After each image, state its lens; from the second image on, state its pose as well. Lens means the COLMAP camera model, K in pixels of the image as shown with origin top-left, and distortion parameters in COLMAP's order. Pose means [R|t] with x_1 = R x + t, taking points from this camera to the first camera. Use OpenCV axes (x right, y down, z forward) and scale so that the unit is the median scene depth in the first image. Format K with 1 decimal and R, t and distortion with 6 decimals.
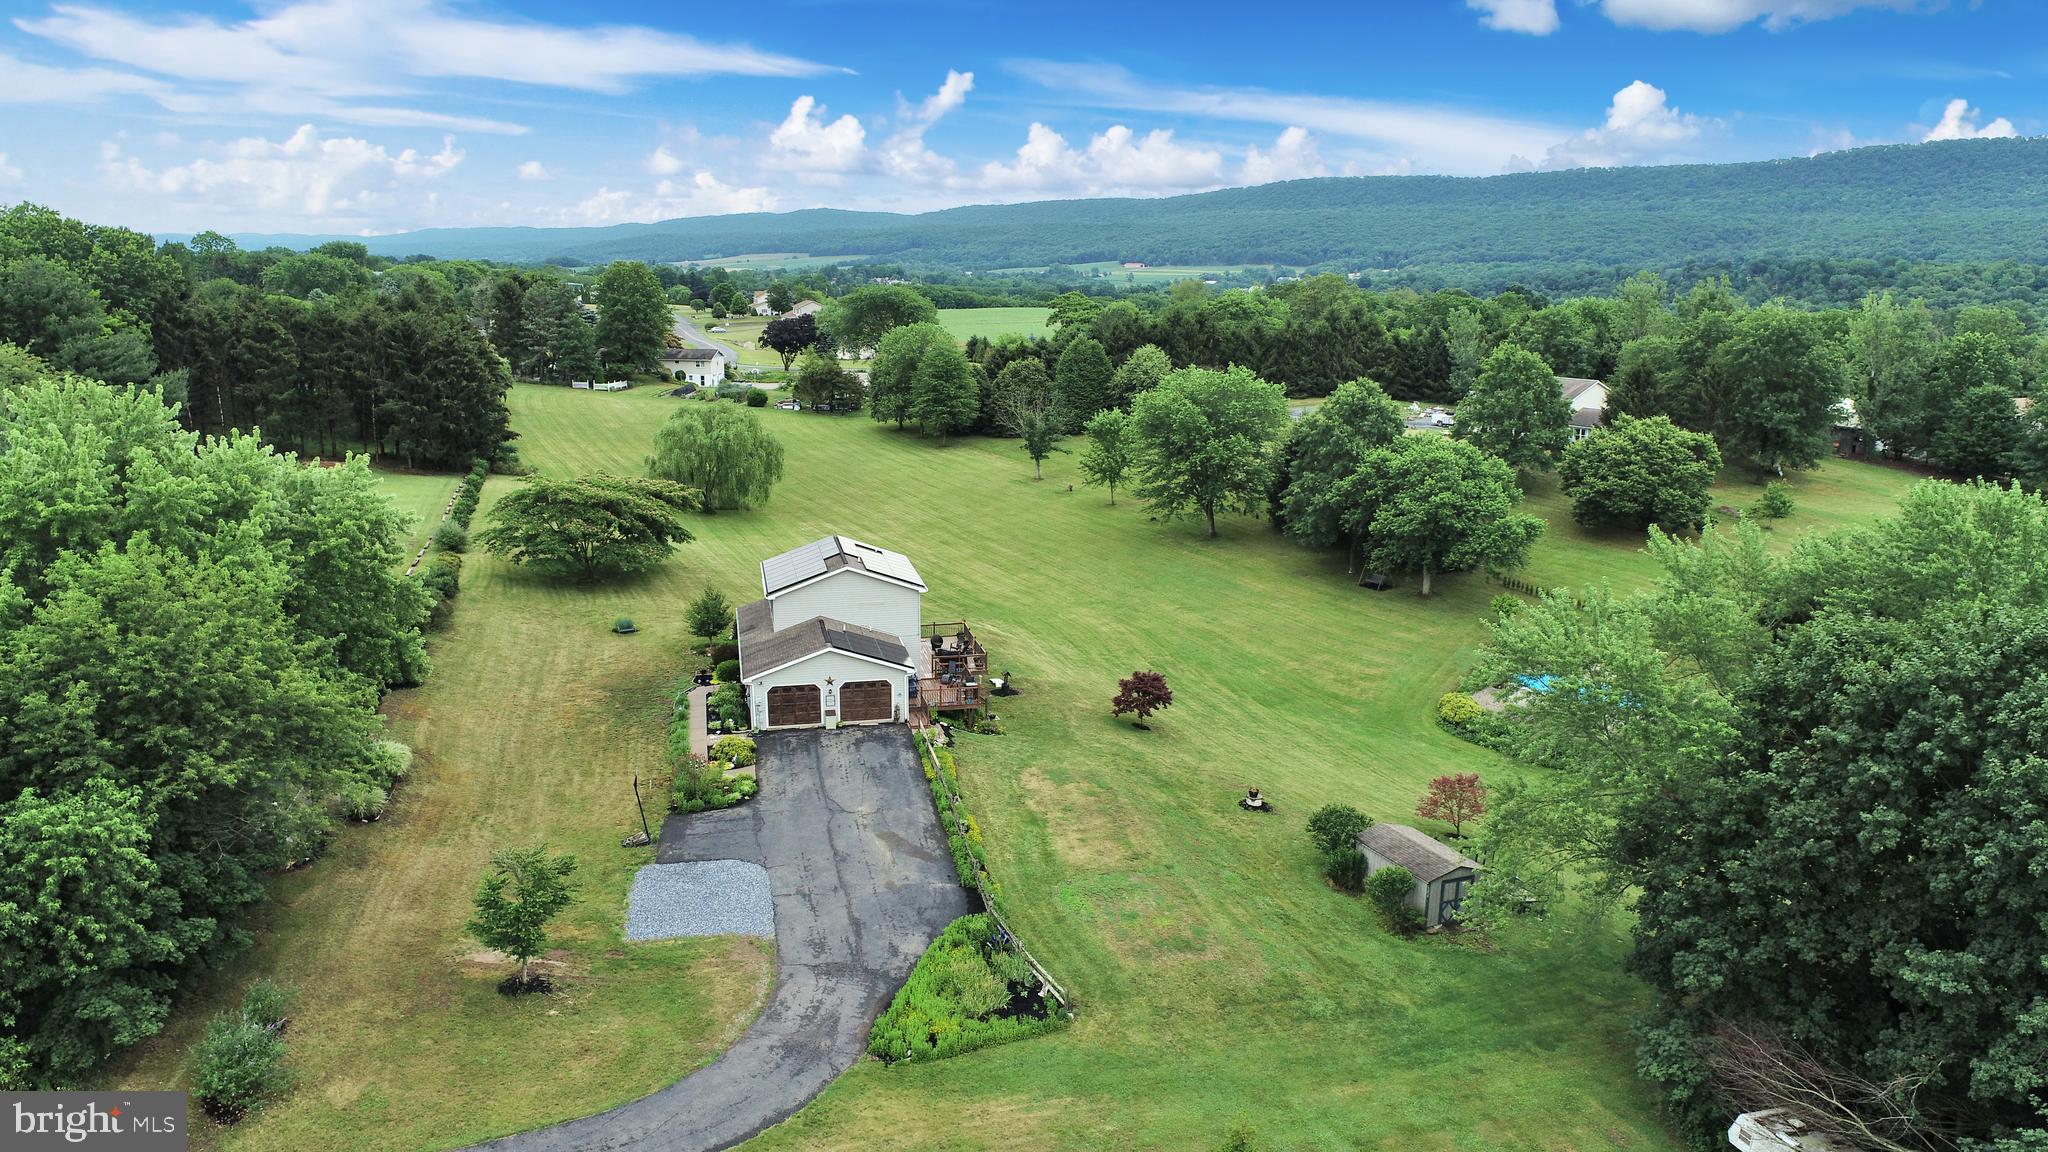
lens RADIAL K [[1382.3, 0, 1023.0], [0, 1382.3, 548.4], [0, 0, 1]] dist [-0.010977, -0.000275]
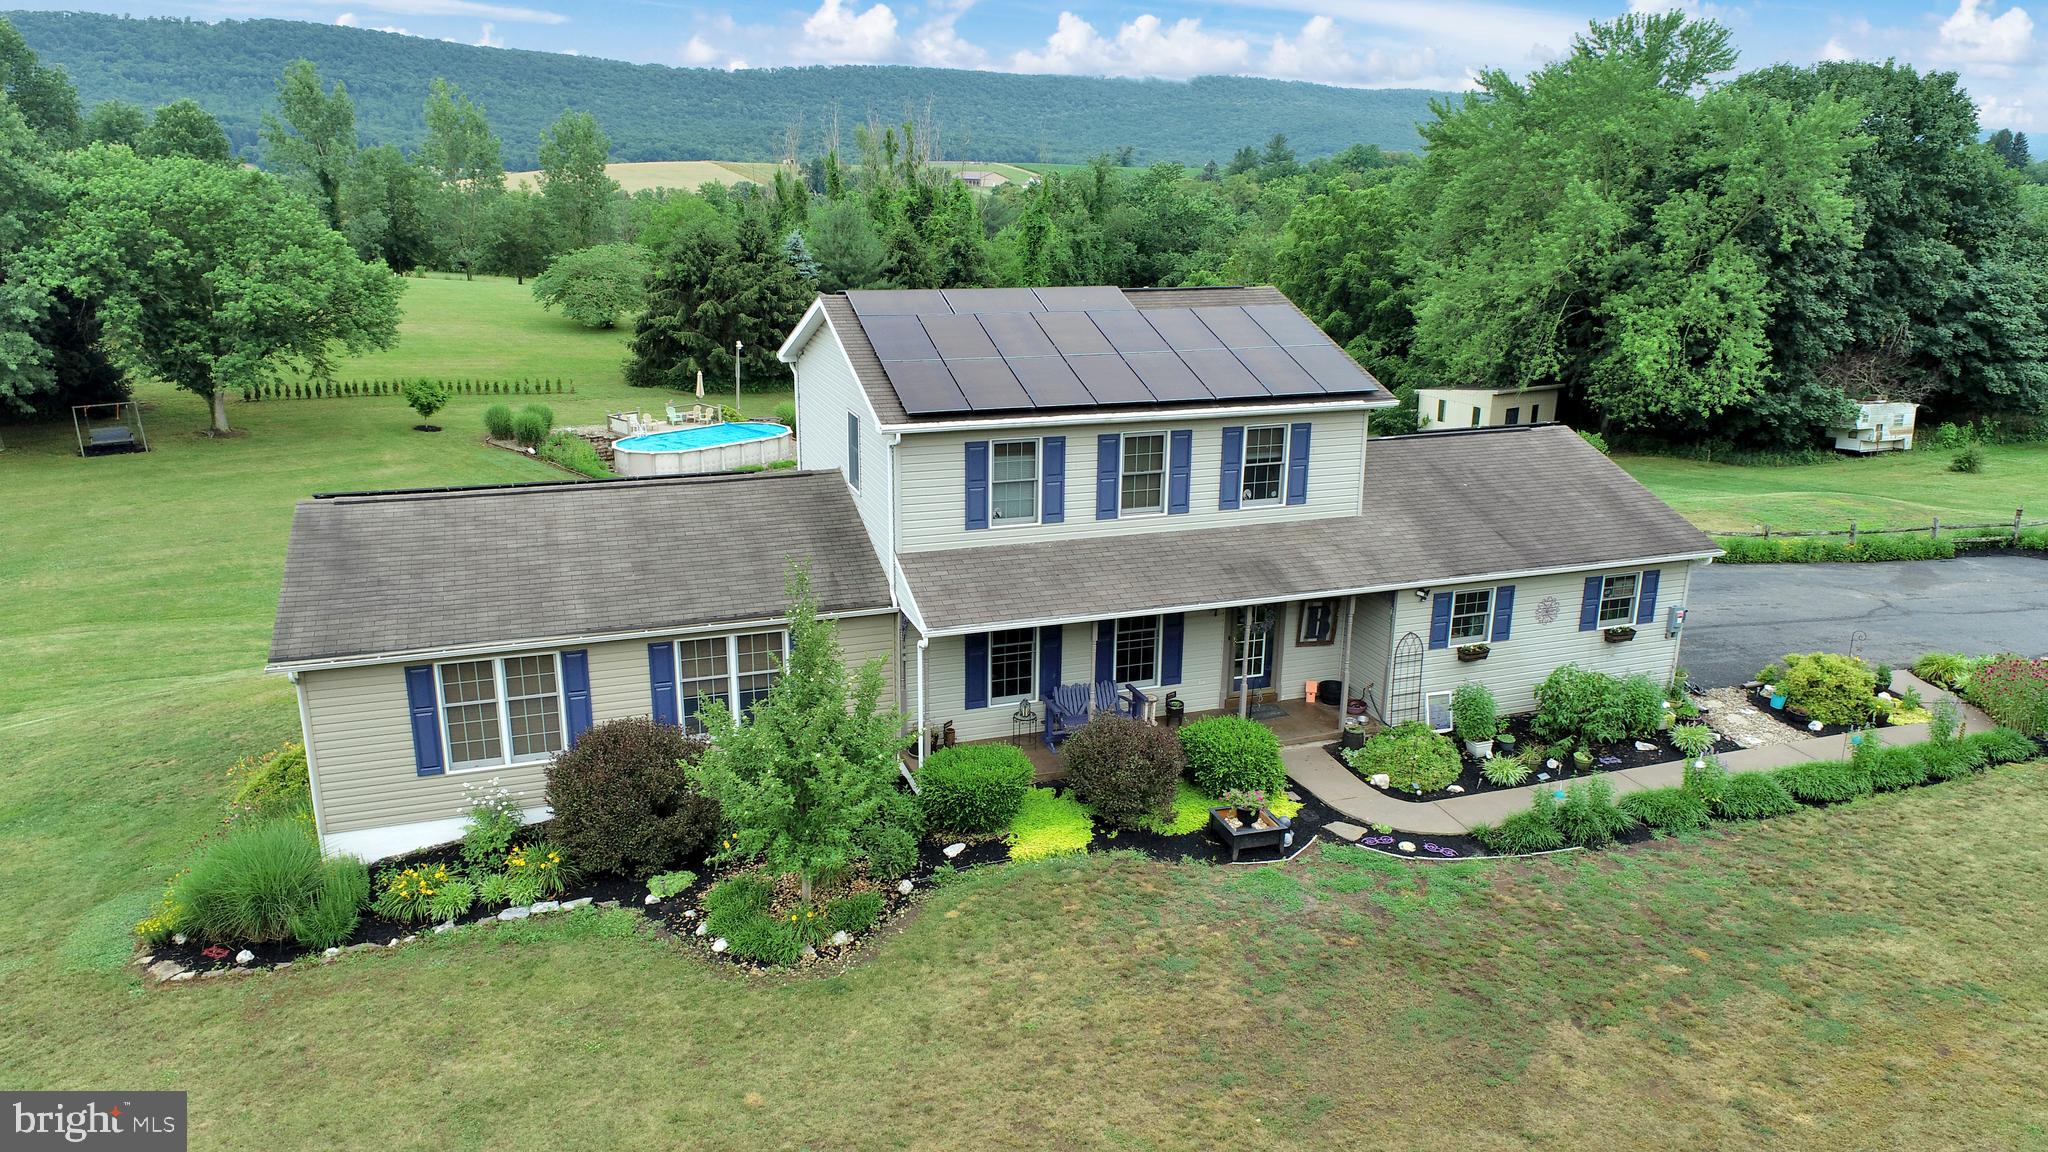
lens RADIAL K [[1379.0, 0, 1025.5], [0, 1379.0, 573.3], [0, 0, 1]] dist [-0.014881, 0.006312]
pose [[-0.126623, -0.288591, 0.949042, -0.292150], [0.187856, 0.932453, 0.308611, -0.024276], [-0.974000, 0.217361, -0.063857, 0.675860]]
